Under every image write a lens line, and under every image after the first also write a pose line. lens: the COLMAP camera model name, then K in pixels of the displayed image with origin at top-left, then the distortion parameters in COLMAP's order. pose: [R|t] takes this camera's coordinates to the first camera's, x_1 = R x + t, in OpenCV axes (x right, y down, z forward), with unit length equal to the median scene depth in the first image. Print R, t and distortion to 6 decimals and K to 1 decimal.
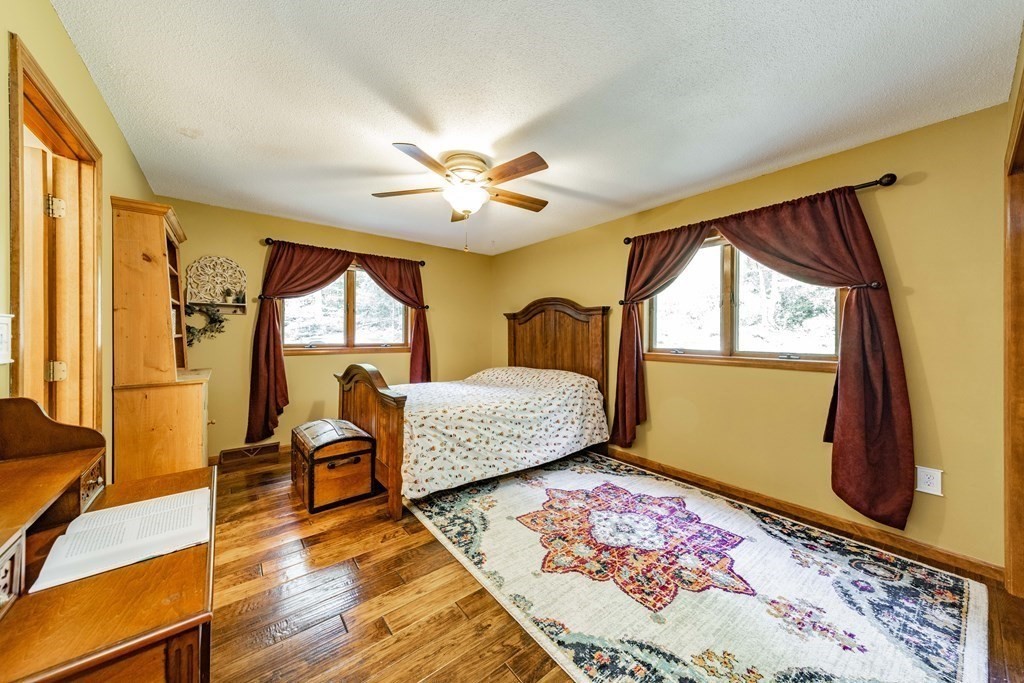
lens RADIAL K [[354.3, 0, 512.2], [0, 354.3, 334.4], [0, 0, 1]] dist [0.003161, 0.000200]
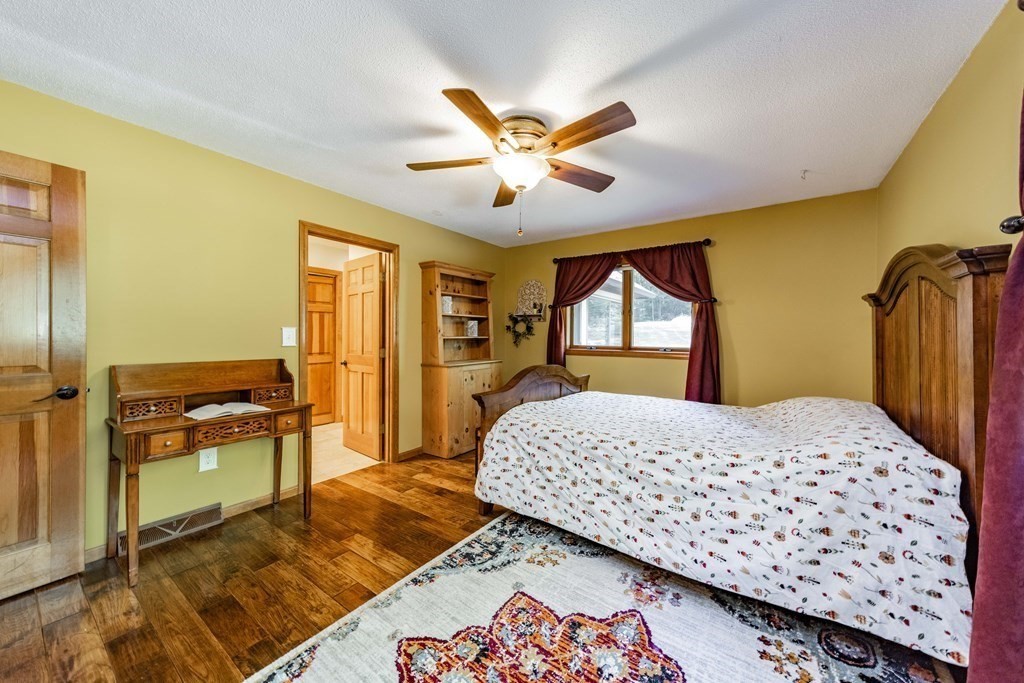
lens RADIAL K [[354.3, 0, 512.0], [0, 354.3, 336.5], [0, 0, 1]] dist [0.003161, 0.000200]
pose [[0.294535, -0.000996, -0.955640, 0.610979], [-0.004826, 0.999985, -0.002530, 0.004321], [0.955629, 0.005357, 0.294525, 0.680579]]
